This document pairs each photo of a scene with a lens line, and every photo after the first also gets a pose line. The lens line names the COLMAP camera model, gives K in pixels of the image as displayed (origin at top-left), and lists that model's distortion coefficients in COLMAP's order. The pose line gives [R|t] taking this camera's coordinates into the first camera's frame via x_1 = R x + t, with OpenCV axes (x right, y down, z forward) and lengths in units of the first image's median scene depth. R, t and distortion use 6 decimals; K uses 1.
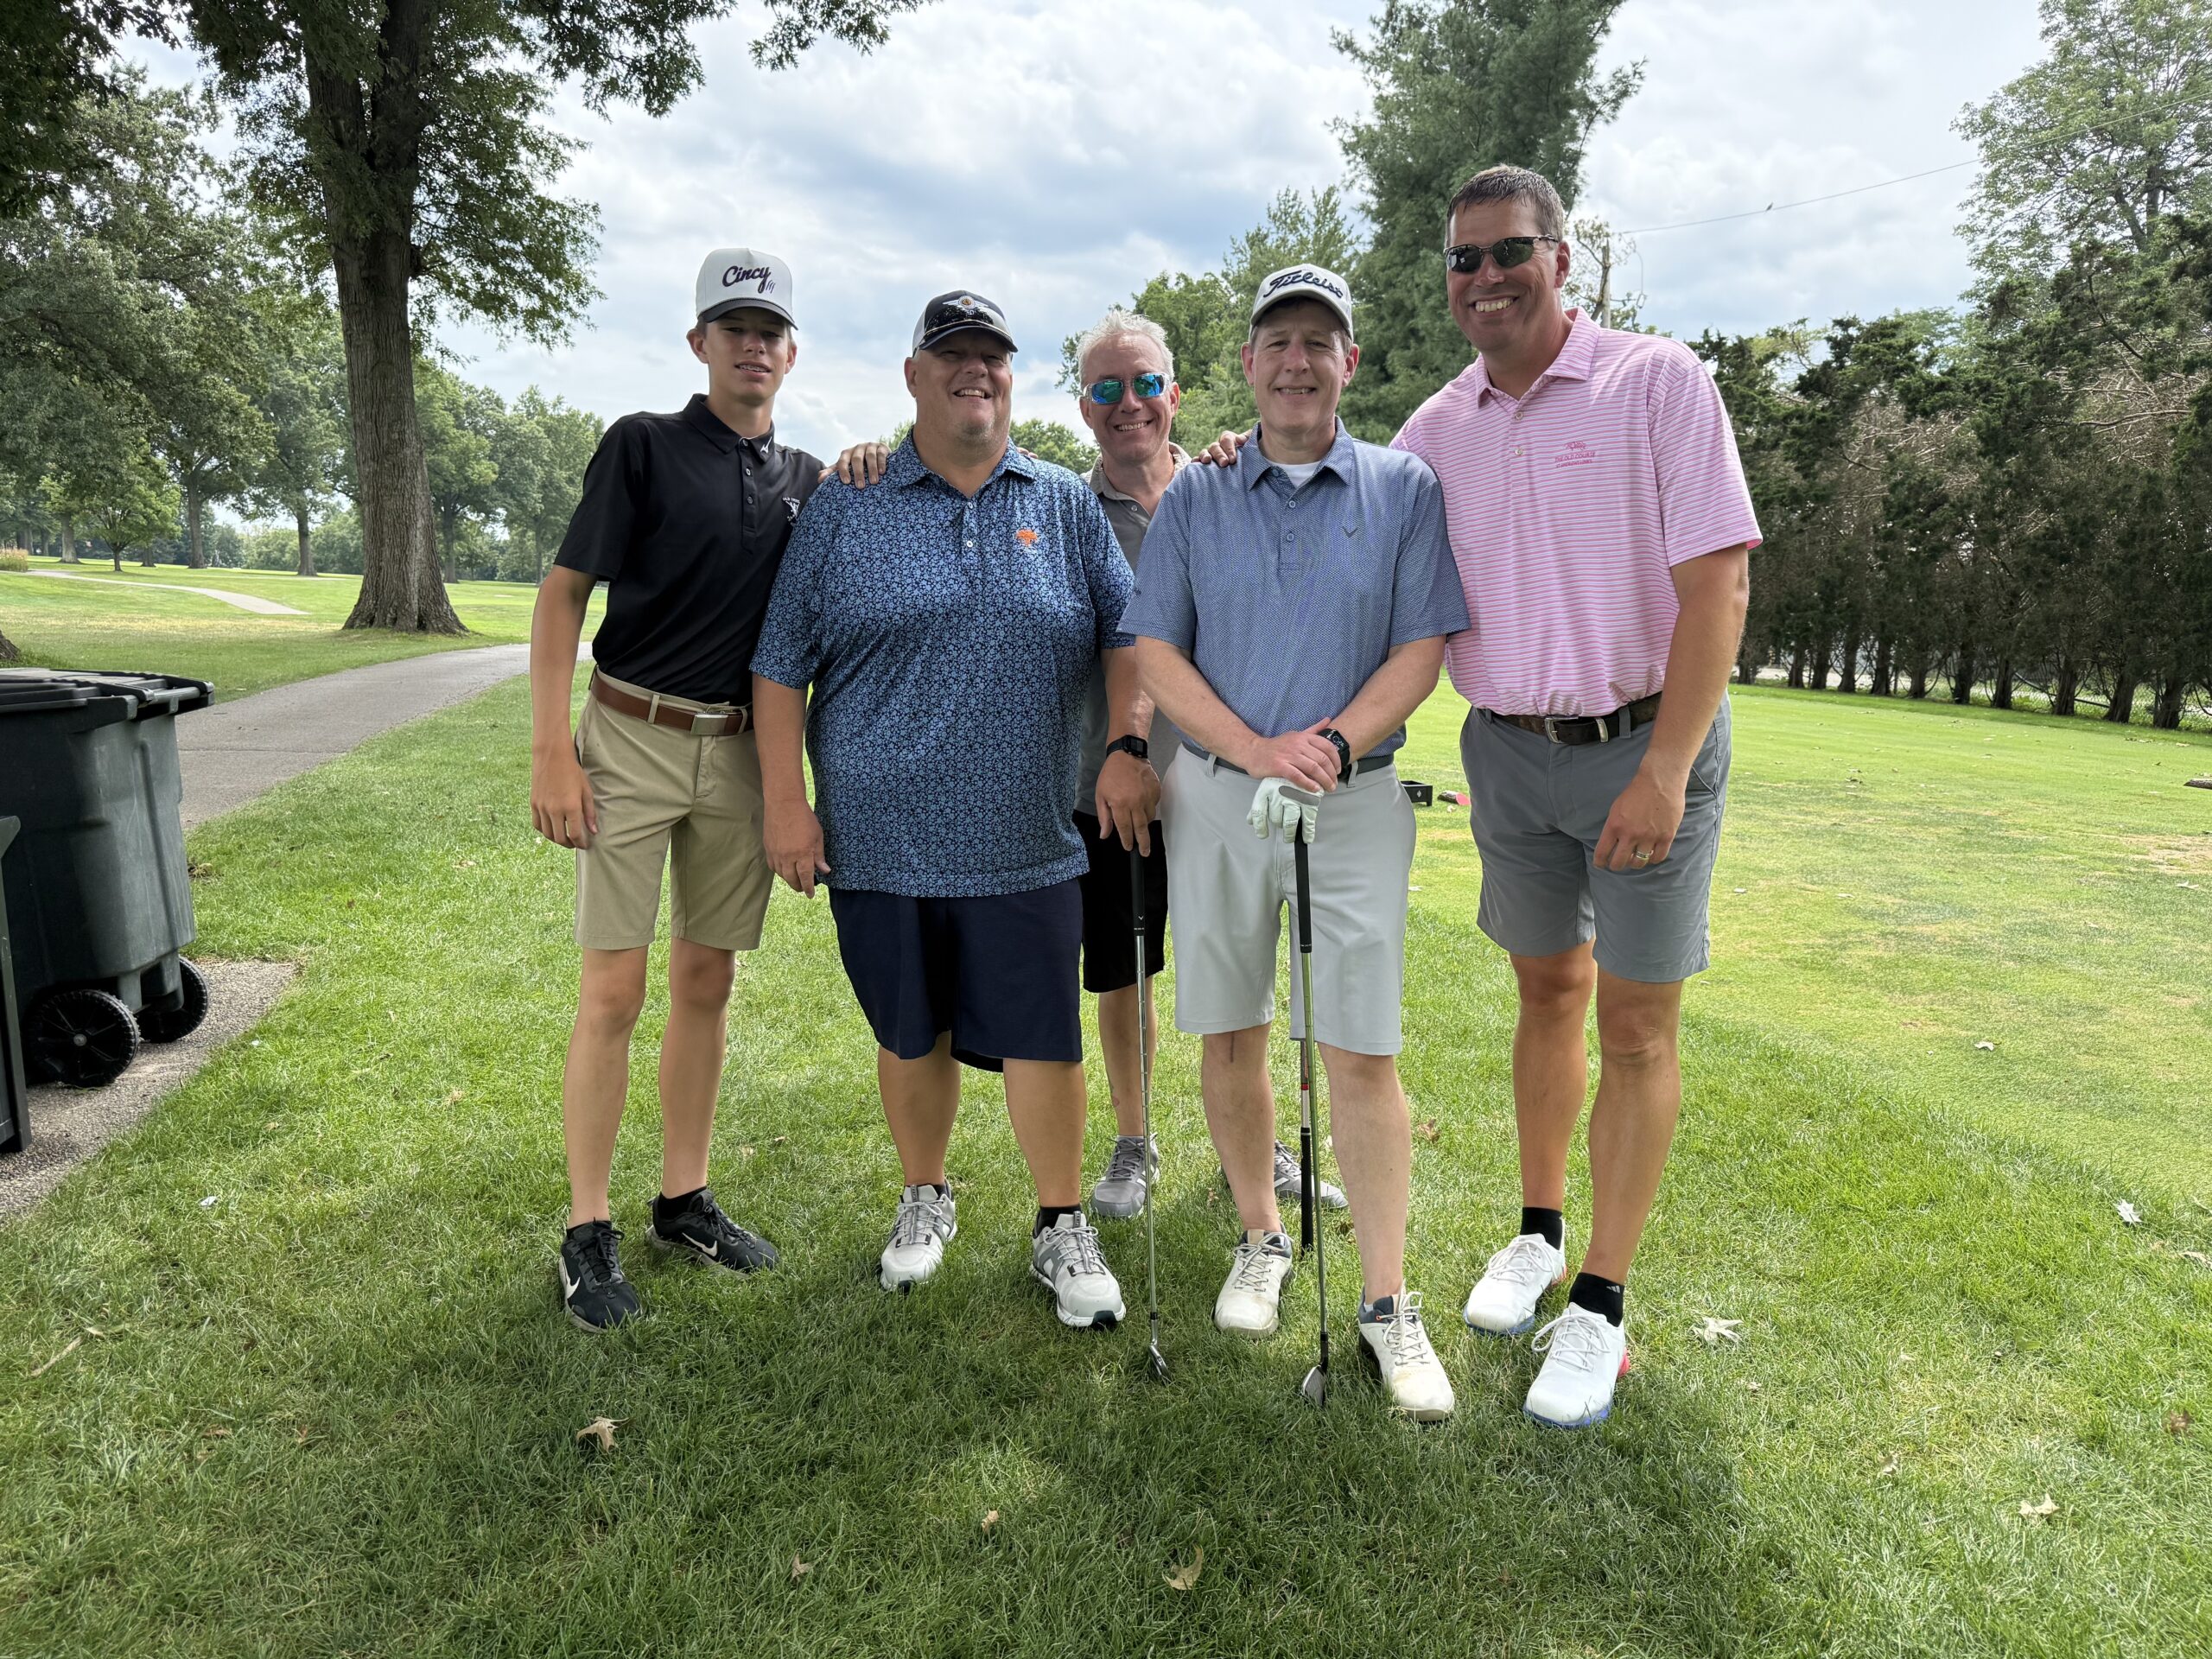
lens RADIAL K [[1554.2, 0, 1109.9], [0, 1554.2, 868.6], [0, 0, 1]] dist [0.002757, -0.006455]
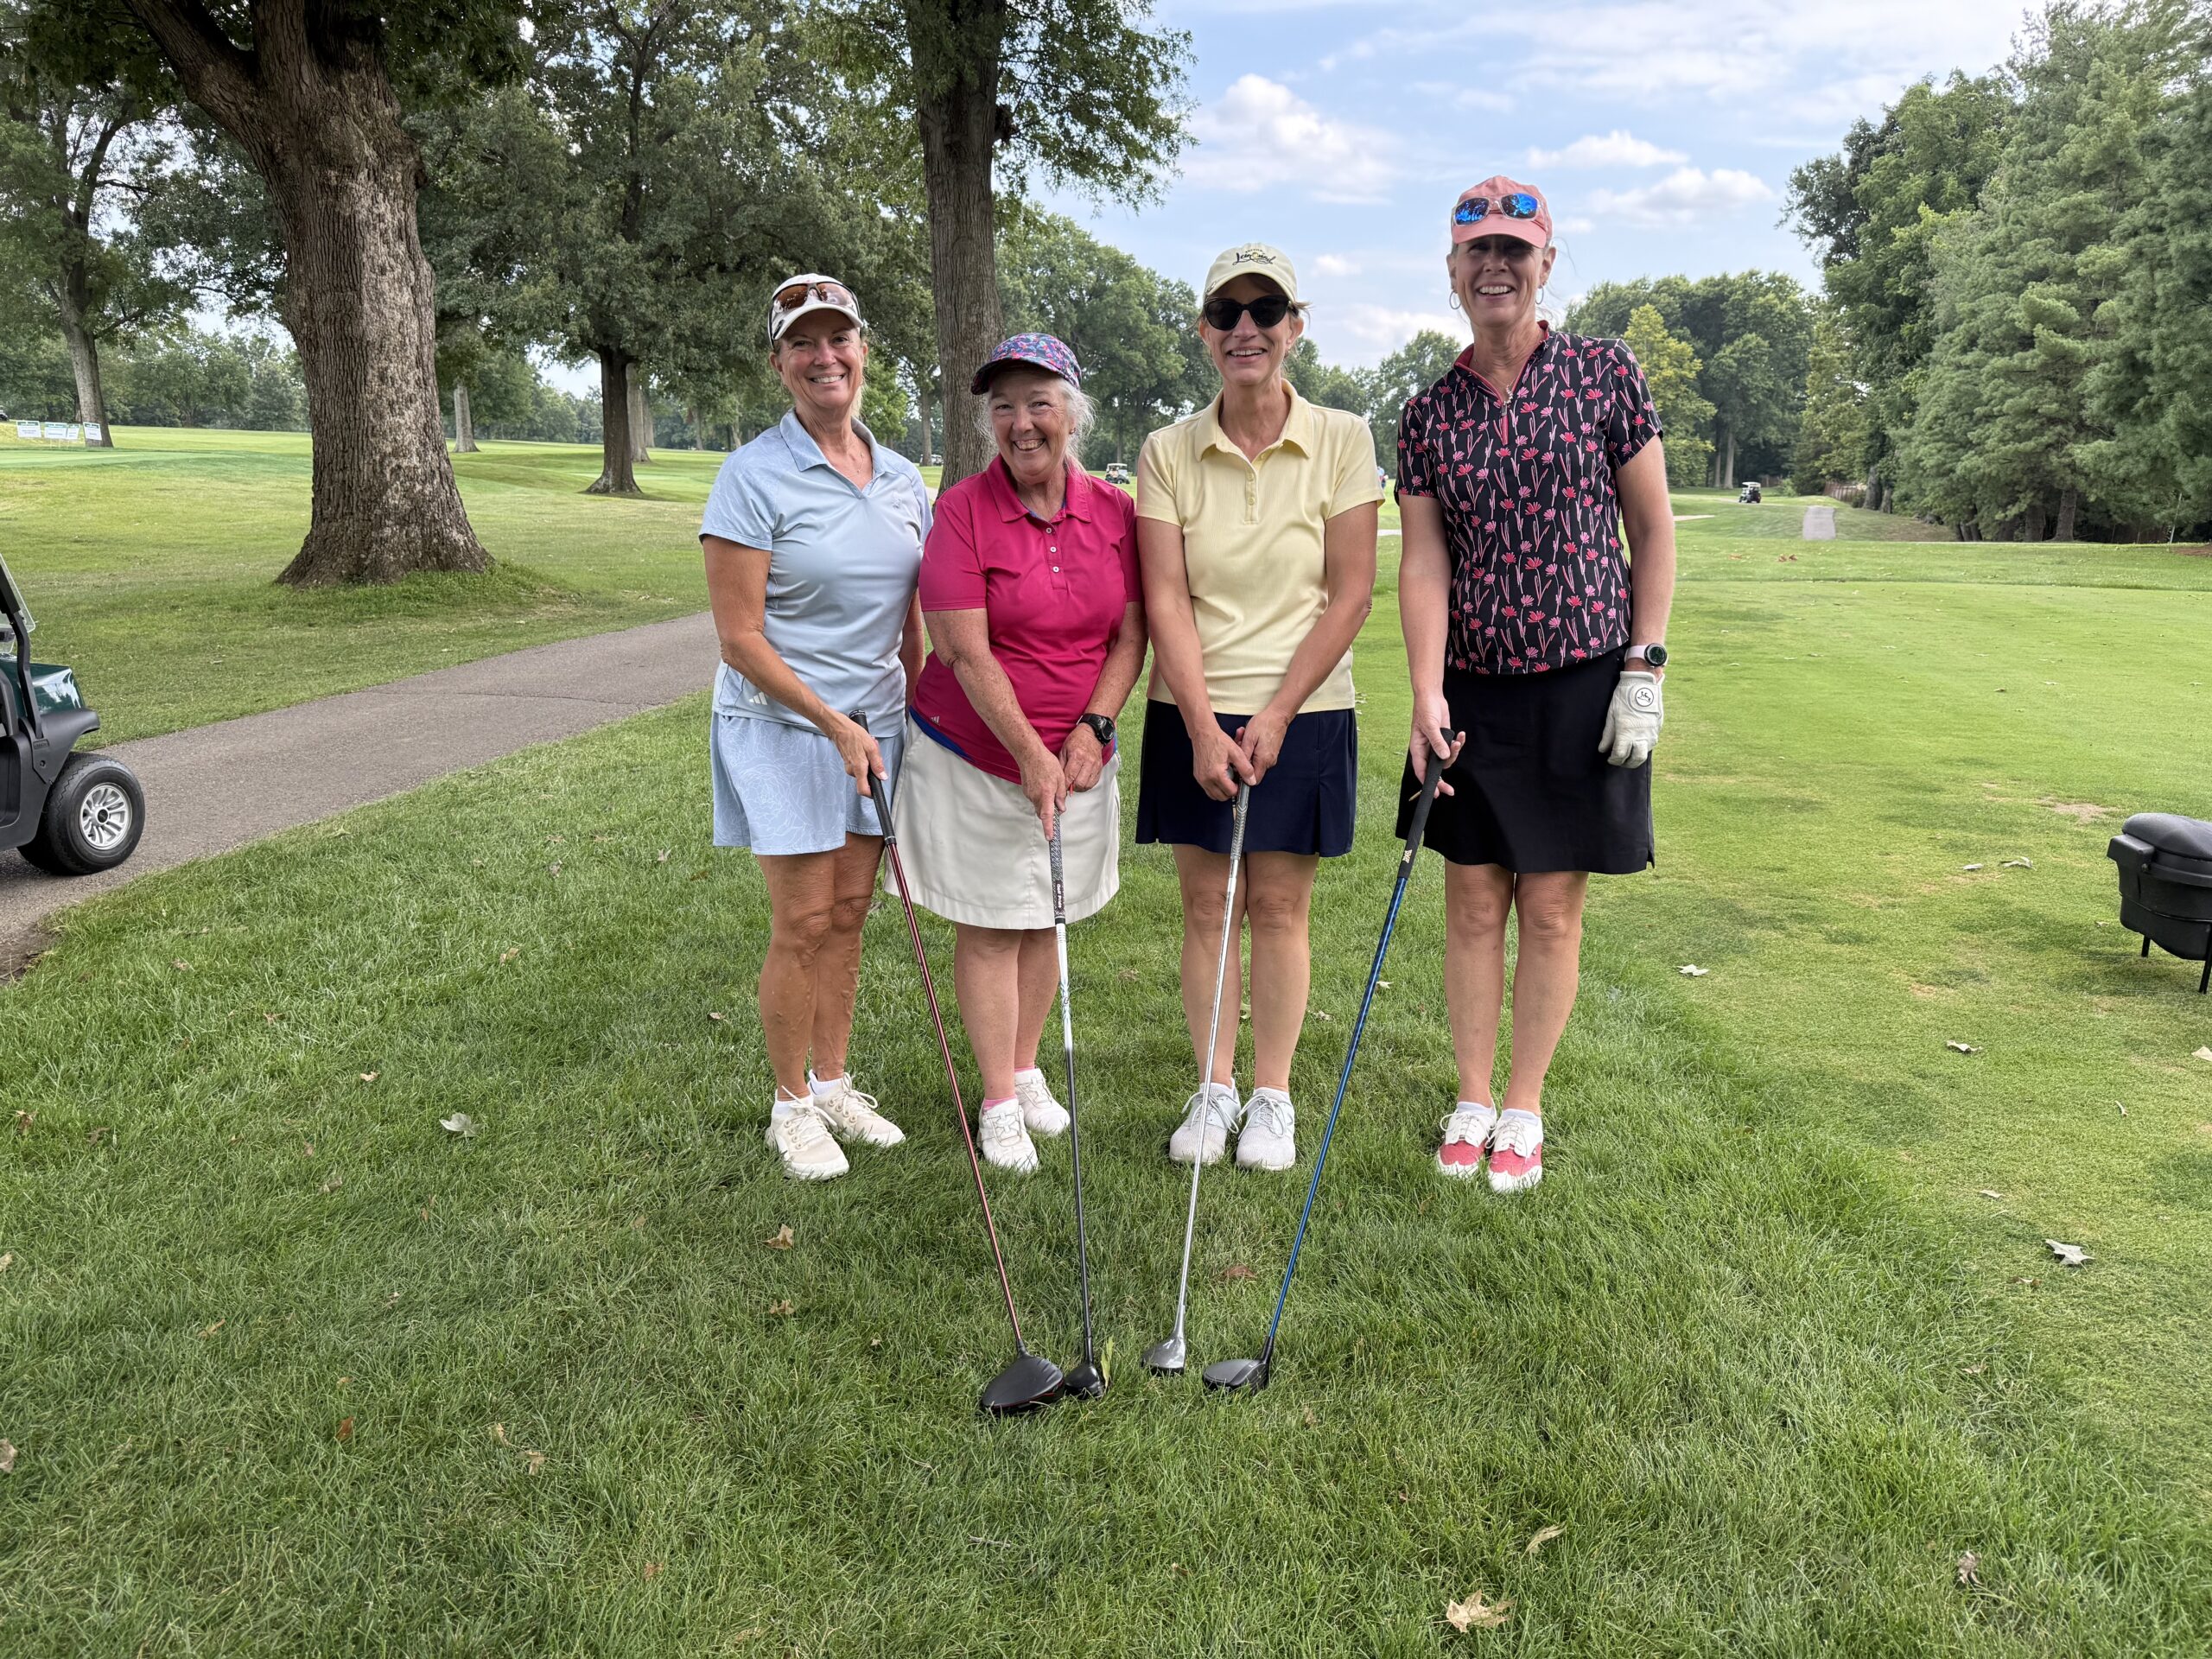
lens RADIAL K [[1584.2, 0, 1103.6], [0, 1584.2, 858.5], [0, 0, 1]] dist [0.002053, -0.005787]
pose [[0.912892, 0.076453, -0.400977, 0.011513], [-0.052225, 0.996106, 0.071026, -0.017622], [0.404846, -0.043898, 0.913330, 0.098471]]
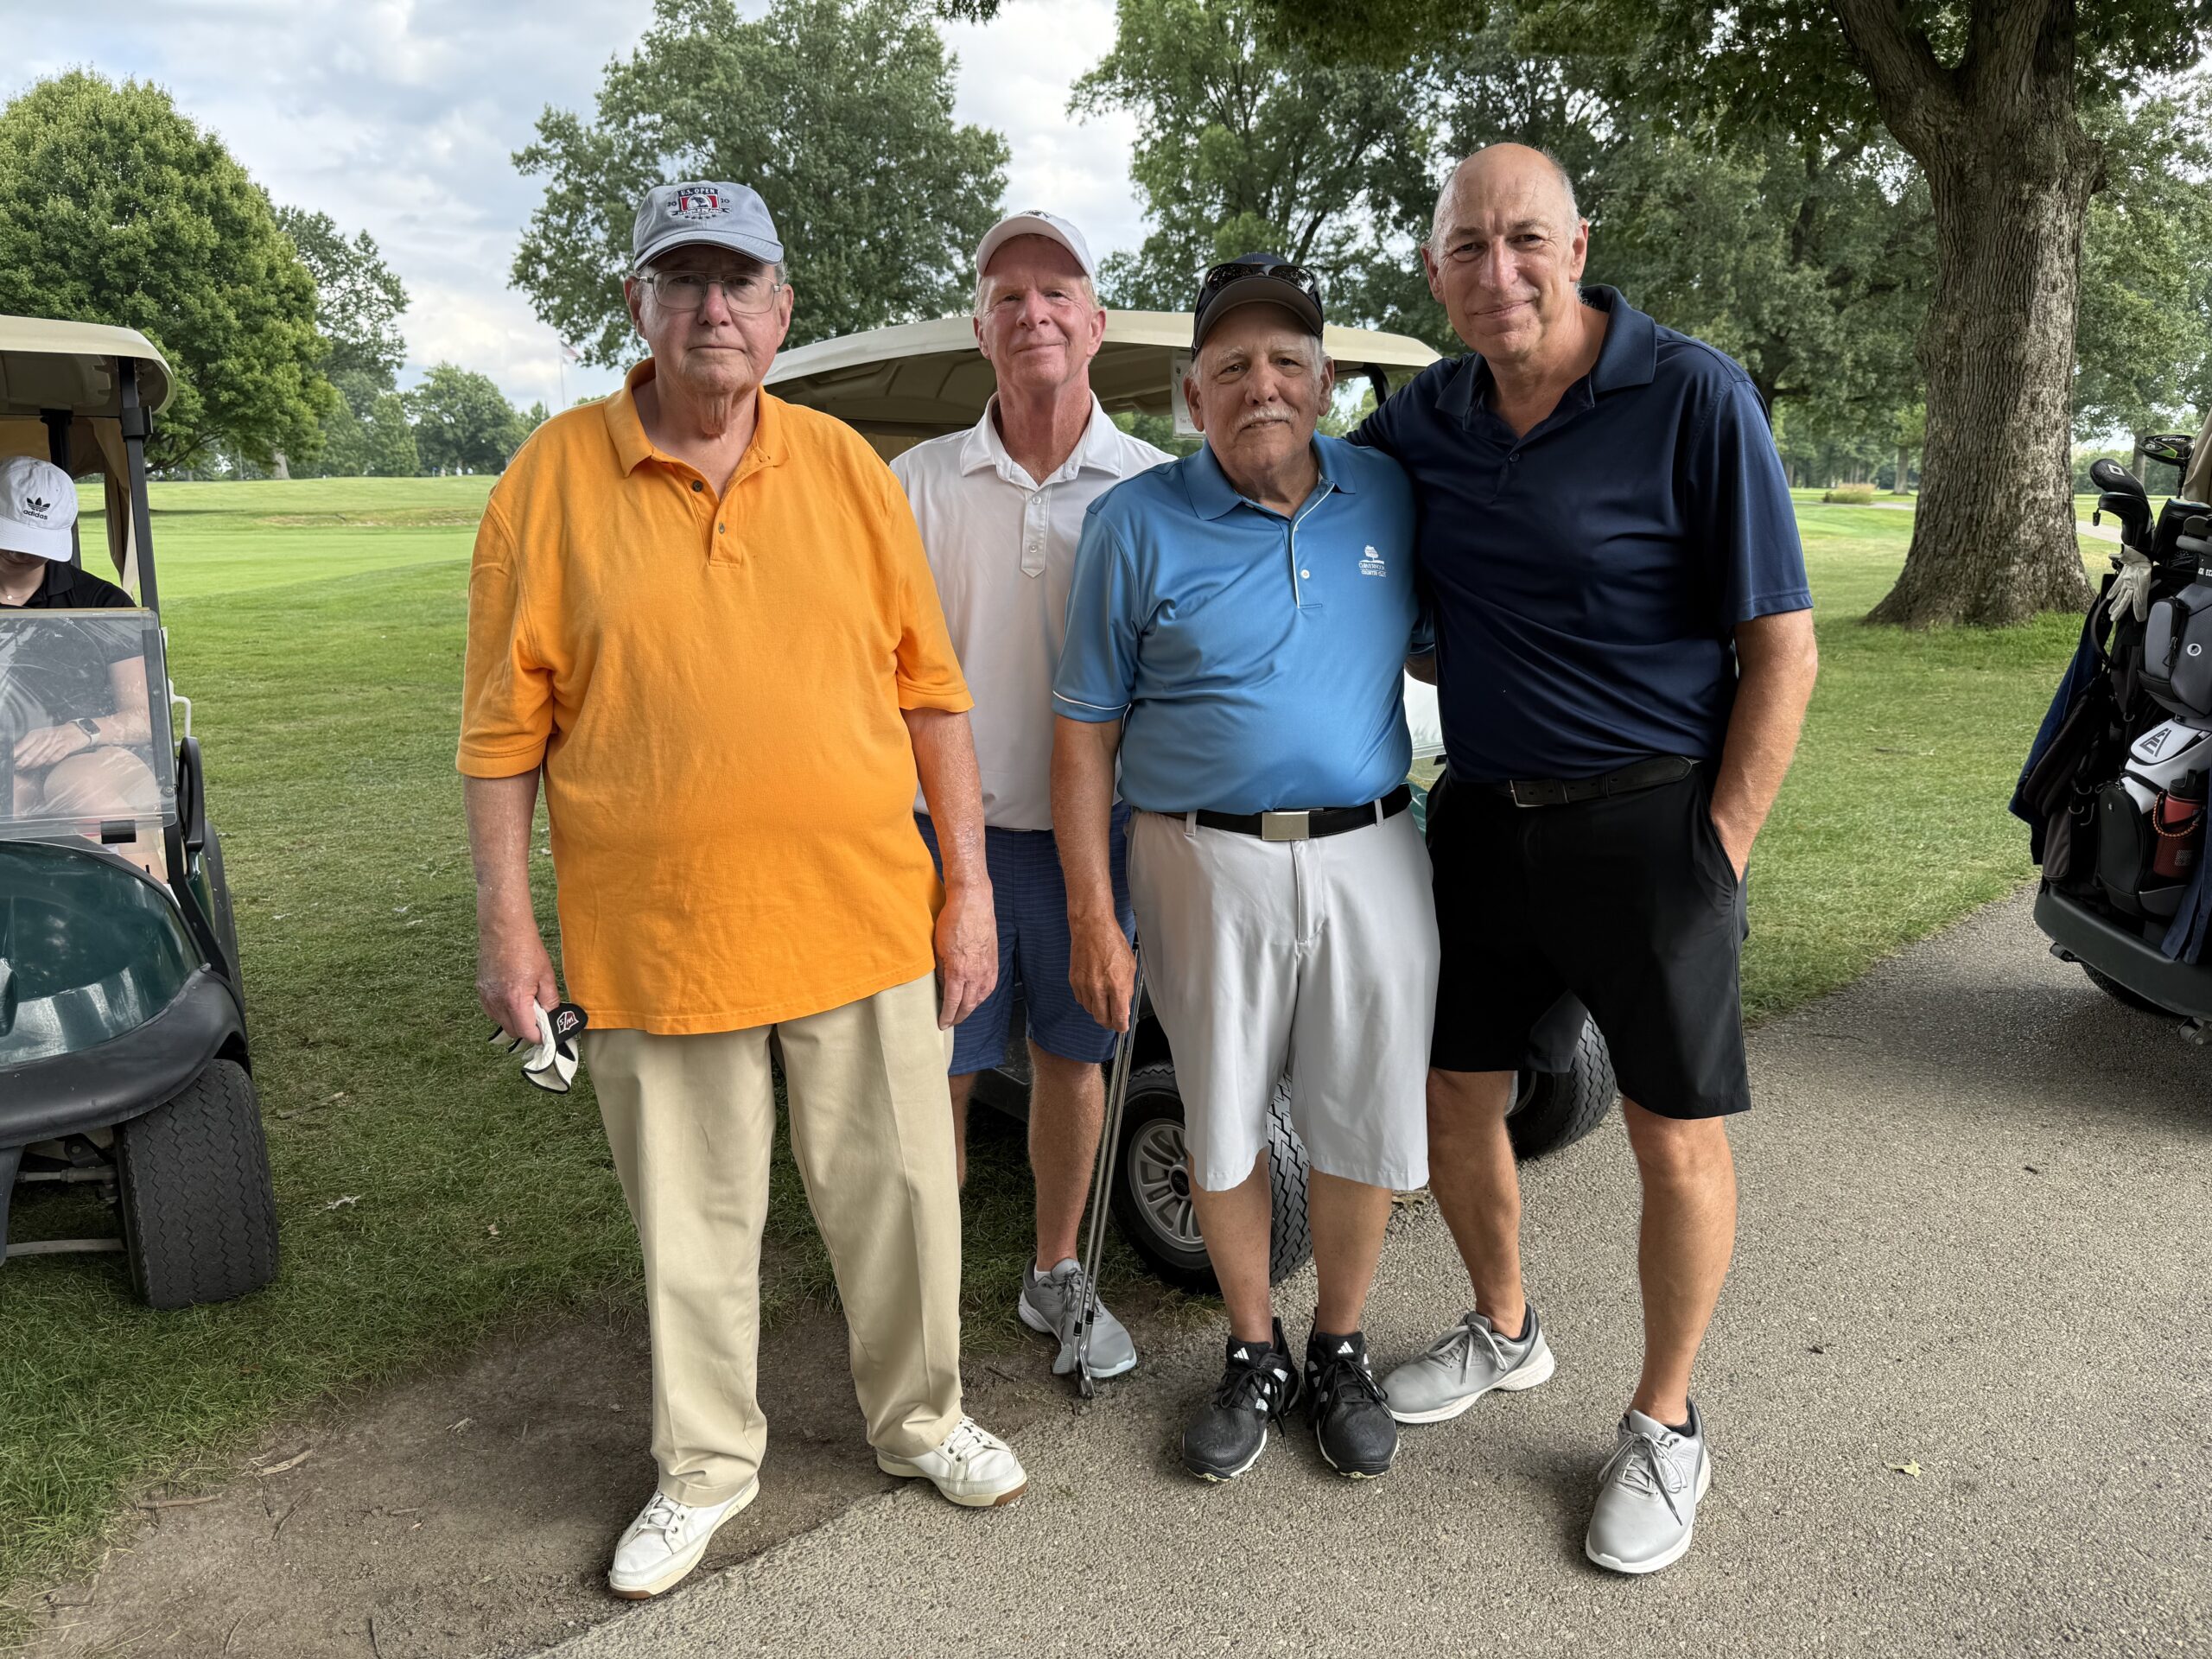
lens RADIAL K [[1604.7, 0, 1147.5], [0, 1604.7, 824.6], [0, 0, 1]] dist [0.038241, -0.008671]
pose [[0.539600, 0.127553, -0.832203, -0.085270], [-0.119718, 0.990037, 0.074119, -0.009043], [0.833366, 0.059635, 0.549495, 0.036581]]
